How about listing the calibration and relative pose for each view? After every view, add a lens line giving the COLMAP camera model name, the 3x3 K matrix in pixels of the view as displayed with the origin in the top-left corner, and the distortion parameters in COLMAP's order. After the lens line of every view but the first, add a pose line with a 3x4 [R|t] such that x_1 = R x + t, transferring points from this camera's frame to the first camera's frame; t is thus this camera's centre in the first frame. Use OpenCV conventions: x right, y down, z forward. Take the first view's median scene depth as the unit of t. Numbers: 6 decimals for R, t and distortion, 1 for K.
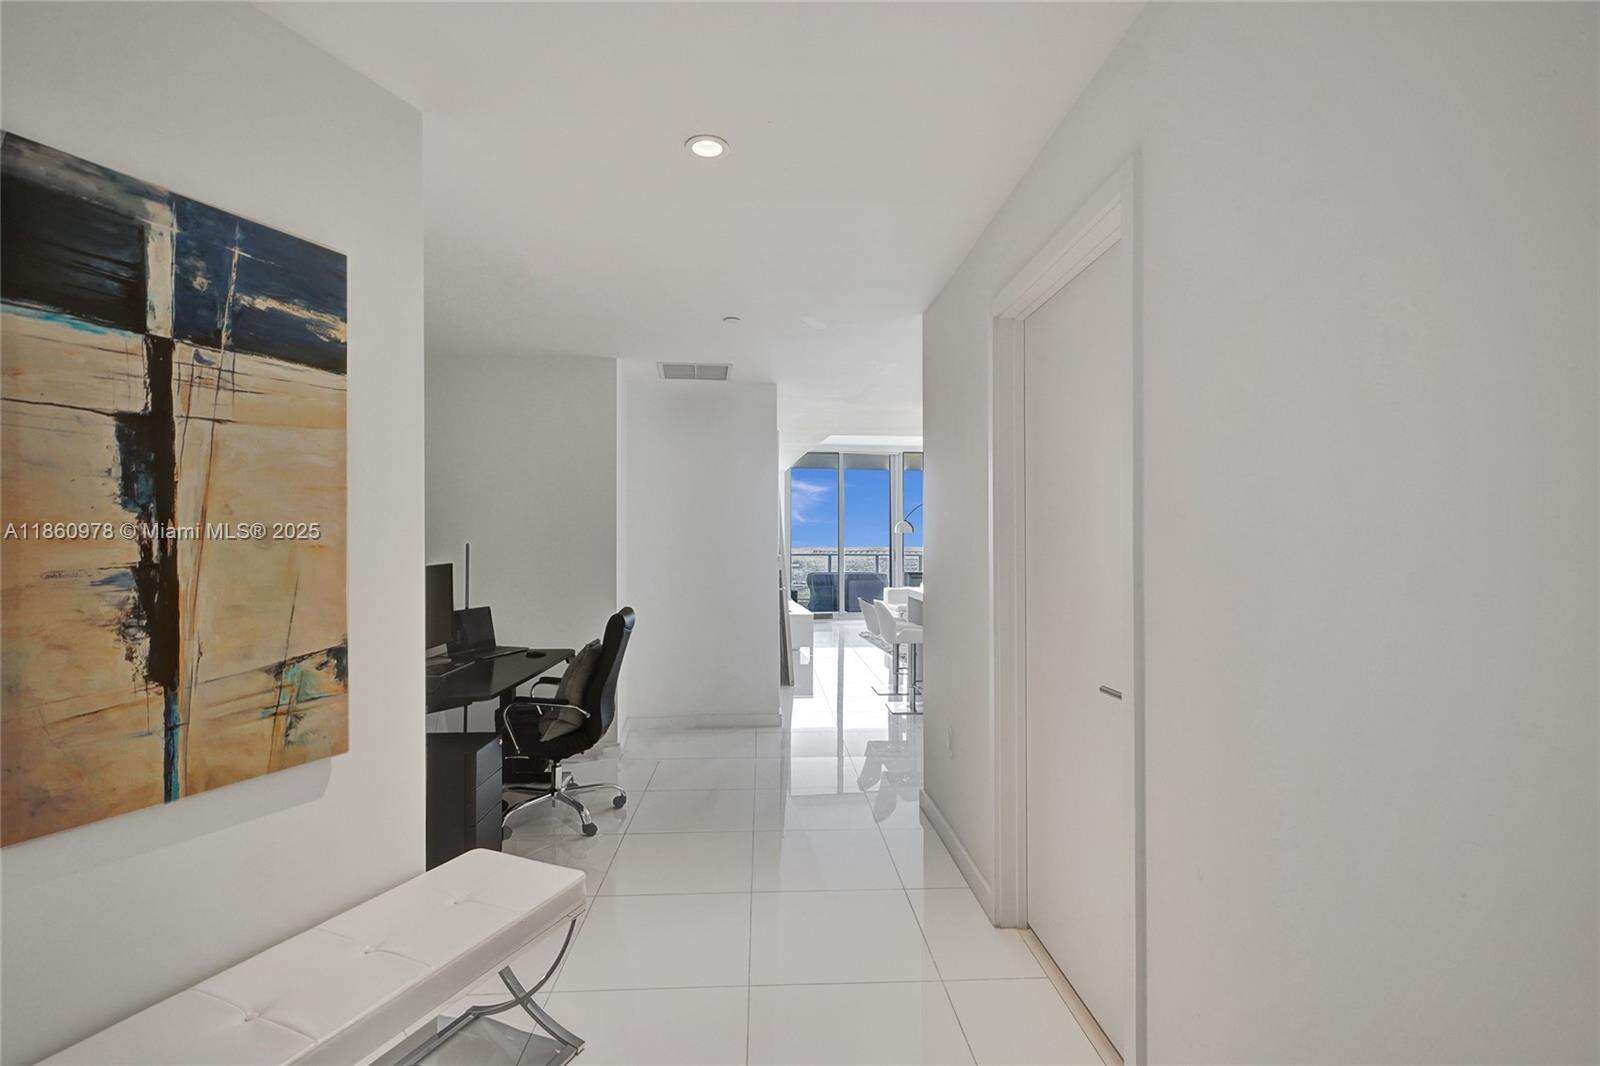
lens RADIAL K [[742.8, 0, 799.6], [0, 742.8, 536.4], [0, 0, 1]] dist [-0.000590, 0.000251]
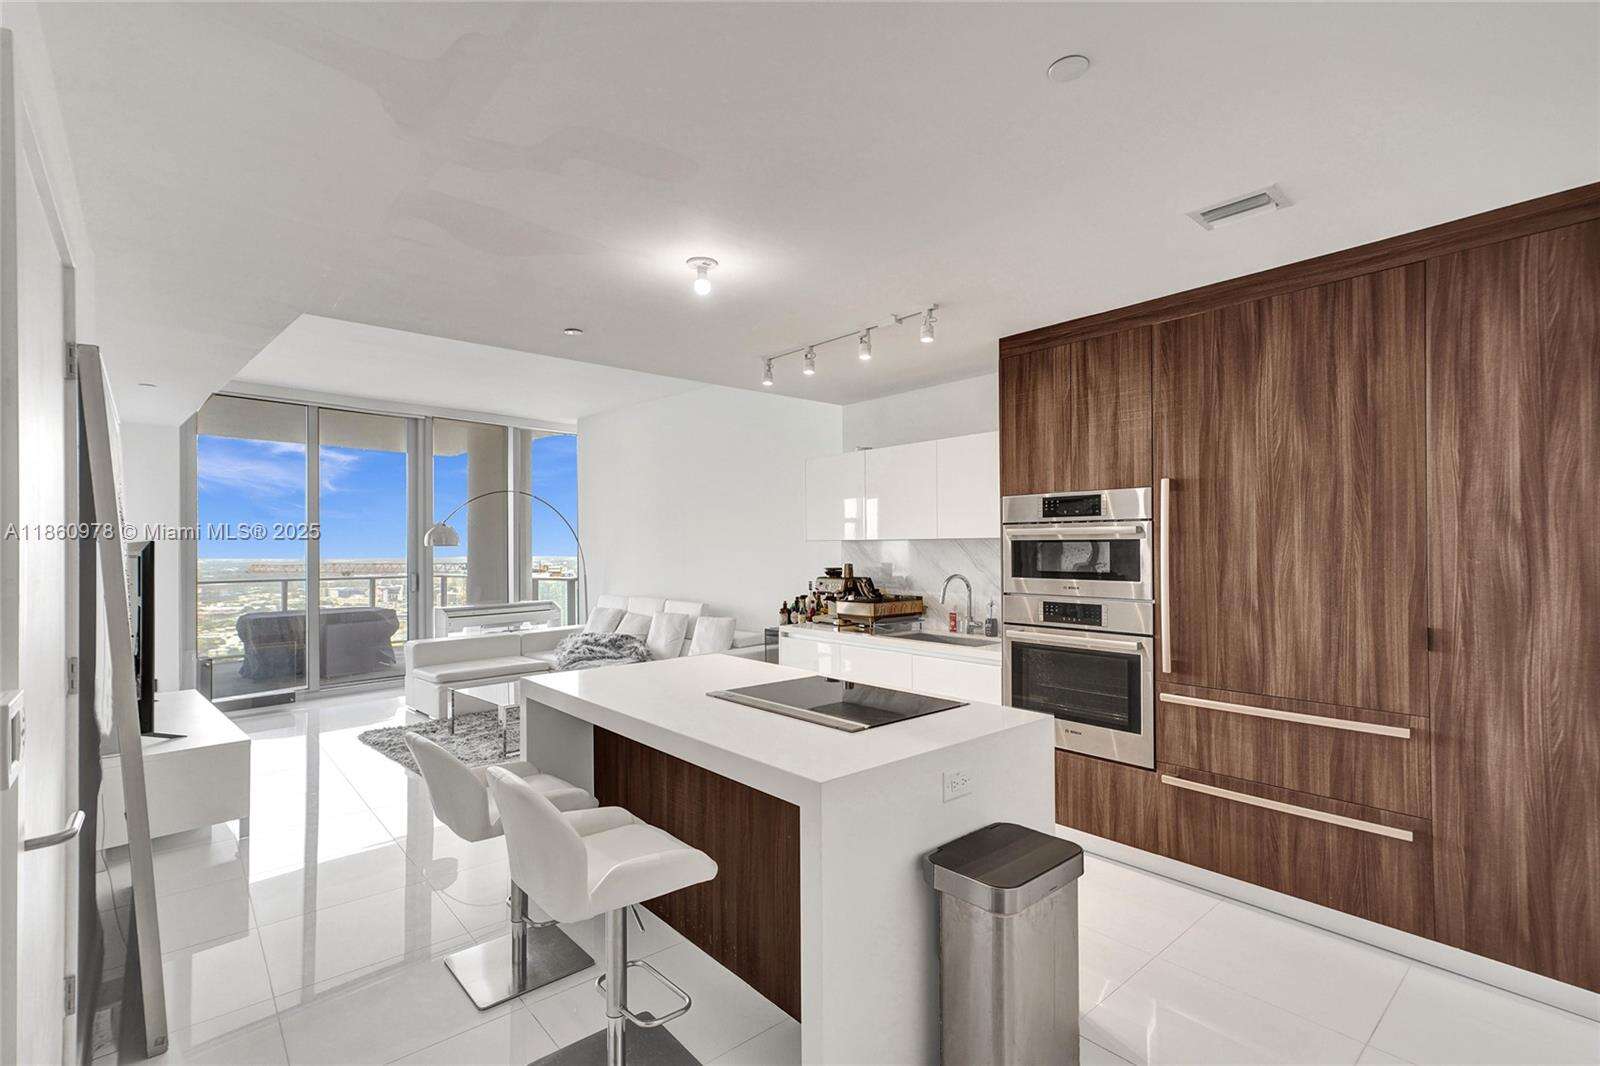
lens RADIAL K [[742.8, 0, 801.6], [0, 742.8, 538.2], [0, 0, 1]] dist [-0.000590, 0.000251]
pose [[0.794491, -0.011888, 0.607159, 0.008933], [0.012347, 0.999918, 0.003421, -0.008404], [-0.607150, 0.004779, 0.794573, 0.311700]]
